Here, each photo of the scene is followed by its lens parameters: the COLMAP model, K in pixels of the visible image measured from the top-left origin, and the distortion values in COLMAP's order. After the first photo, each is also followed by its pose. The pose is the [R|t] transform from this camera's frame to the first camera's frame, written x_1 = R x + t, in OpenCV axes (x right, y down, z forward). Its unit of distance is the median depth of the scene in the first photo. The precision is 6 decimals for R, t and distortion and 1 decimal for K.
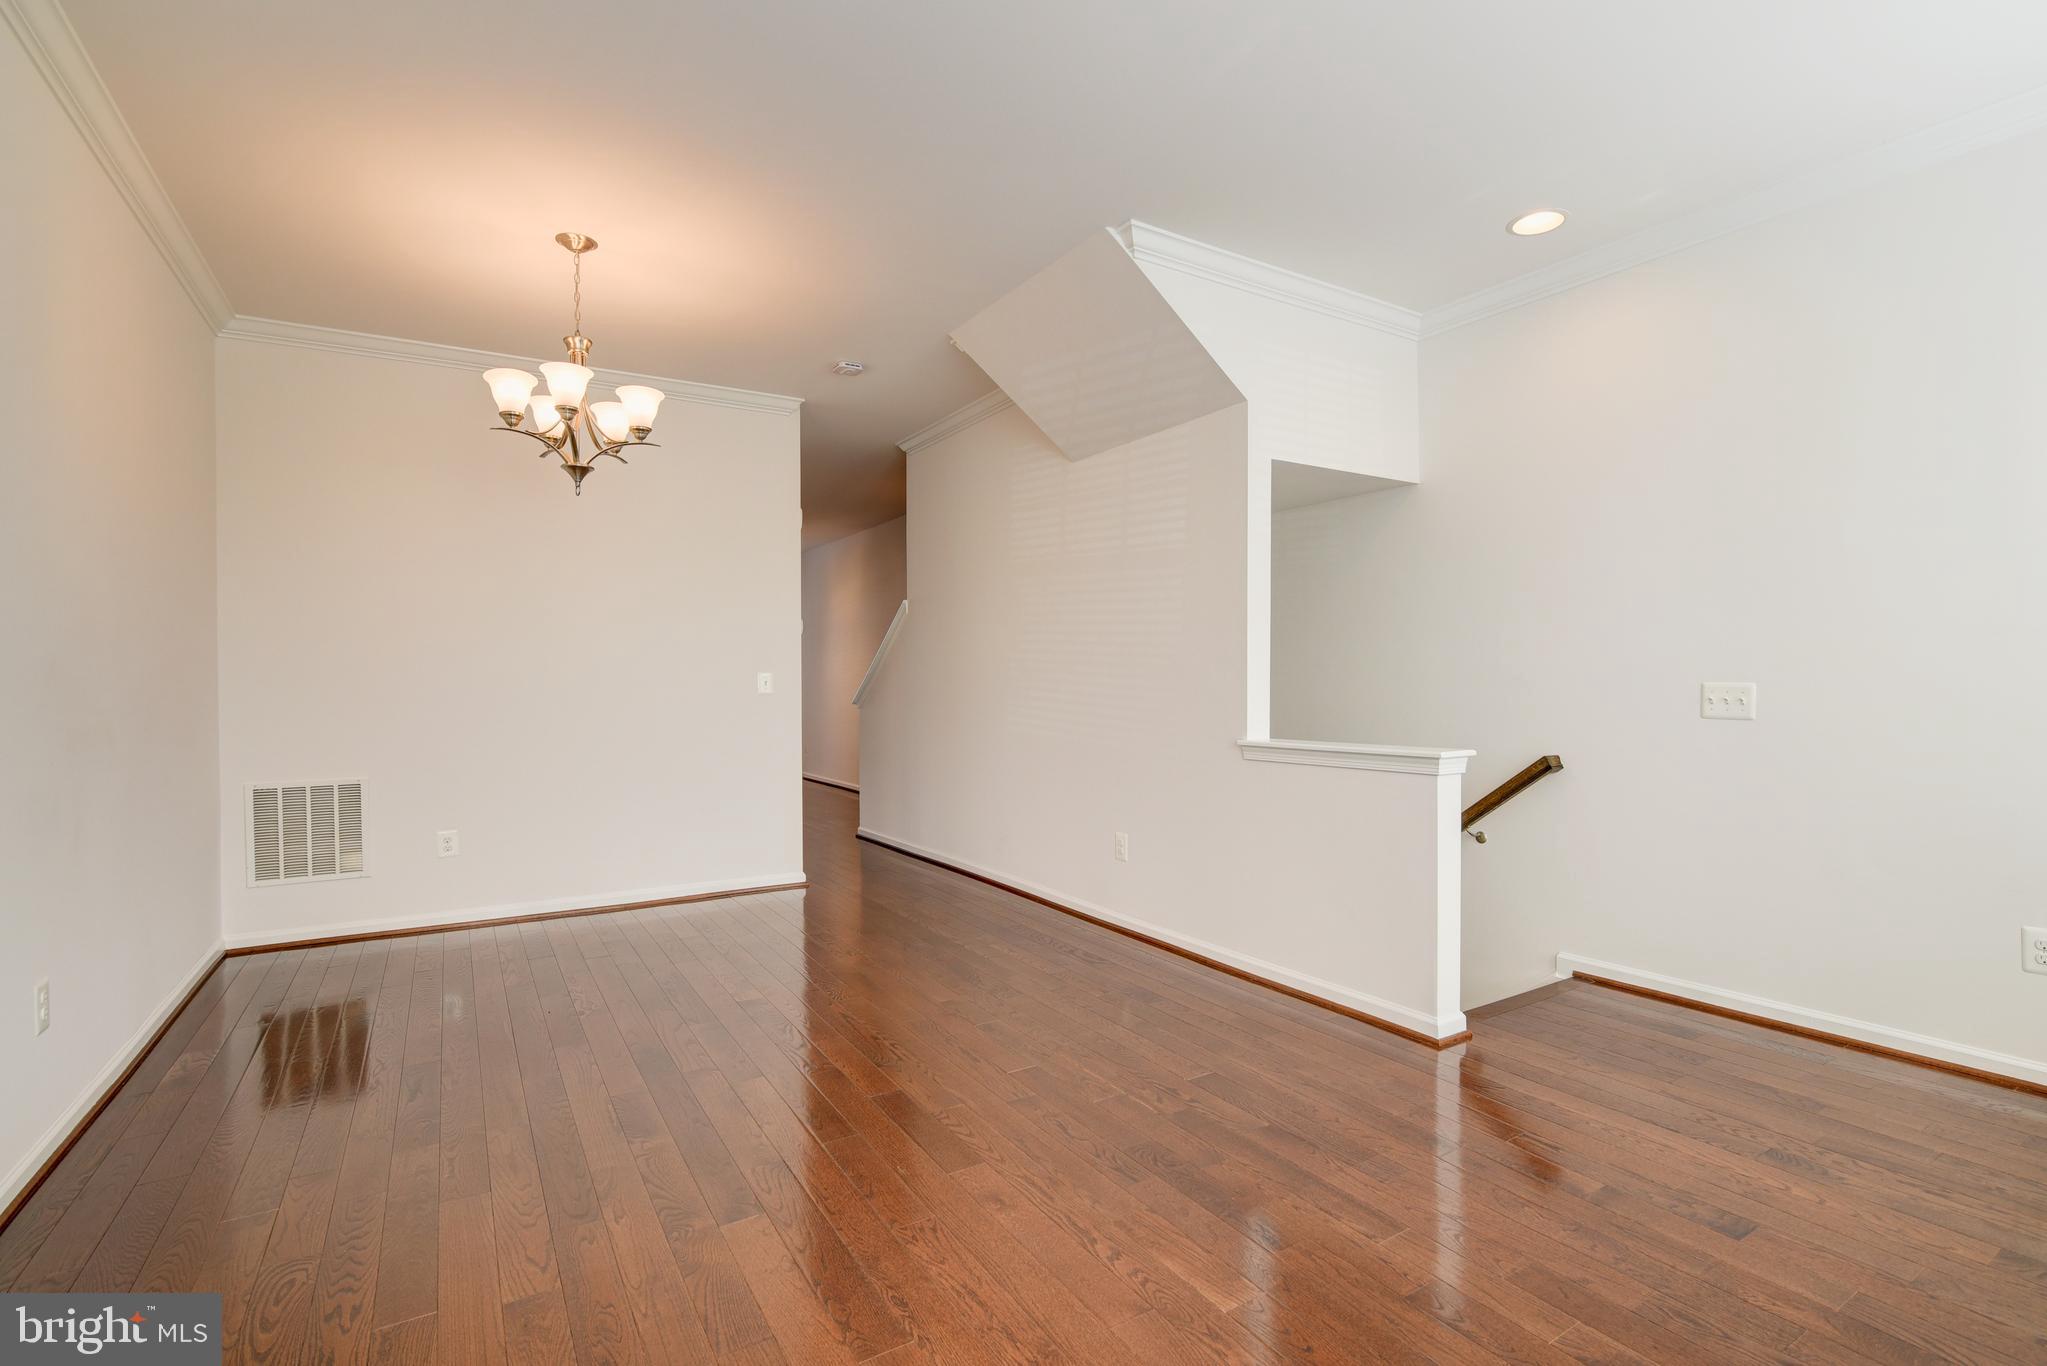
lens RADIAL K [[936.6, 0, 1019.1], [0, 936.6, 678.2], [0, 0, 1]] dist [-0.020911, 0.001522]
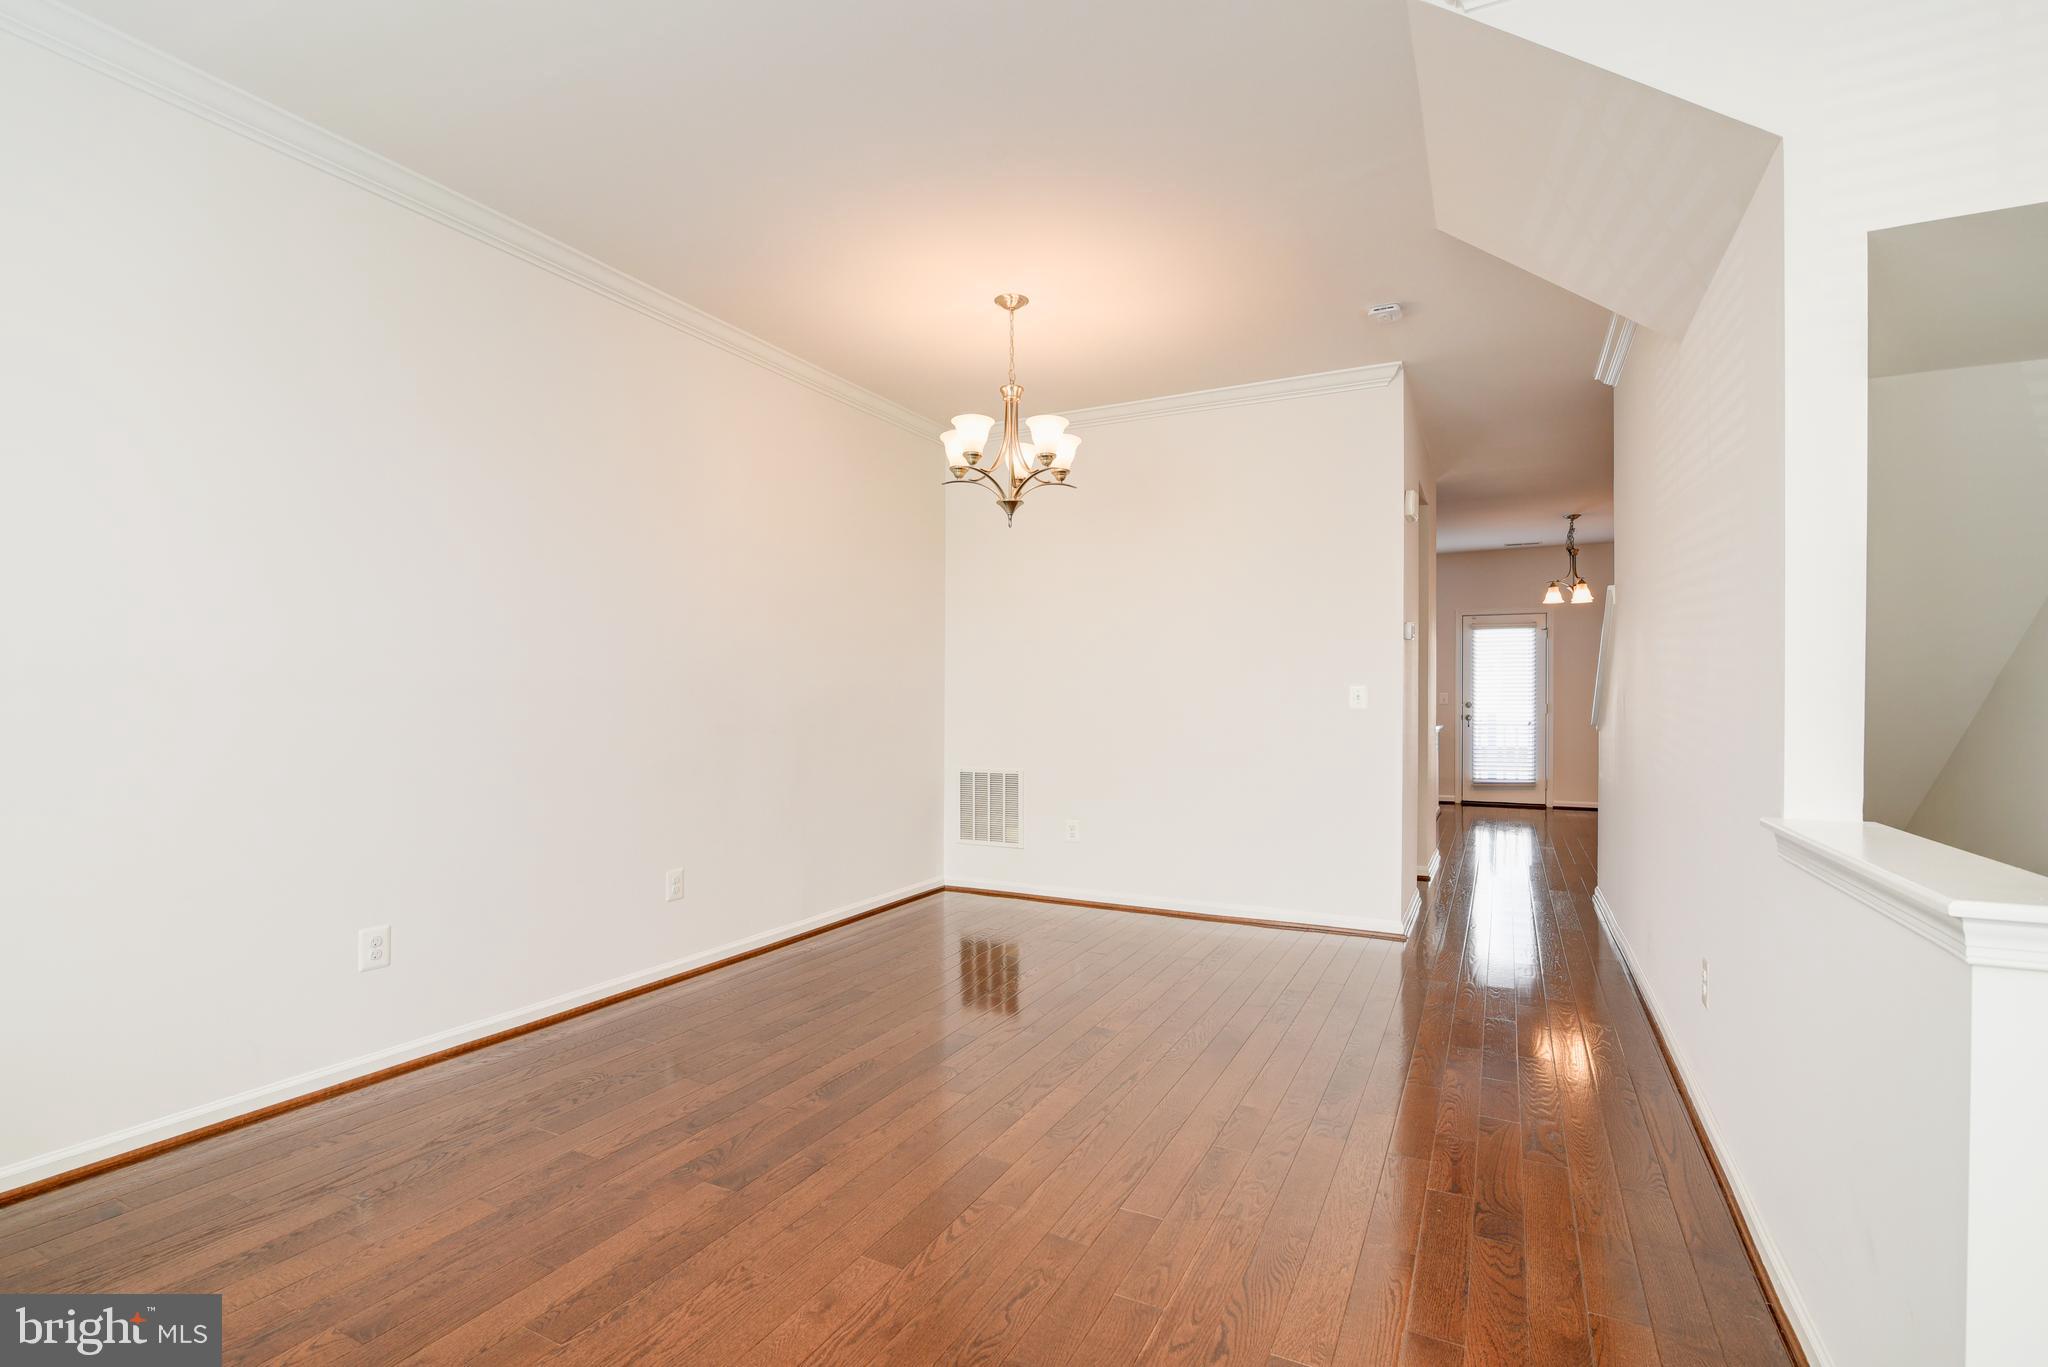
lens RADIAL K [[937.1, 0, 1026.6], [0, 937.1, 679.9], [0, 0, 1]] dist [-0.020911, 0.001522]
pose [[0.523518, -0.007281, -0.851984, 0.398466], [-0.002011, 0.999950, -0.009781, -0.002171], [0.852012, 0.006834, 0.523477, 0.351117]]
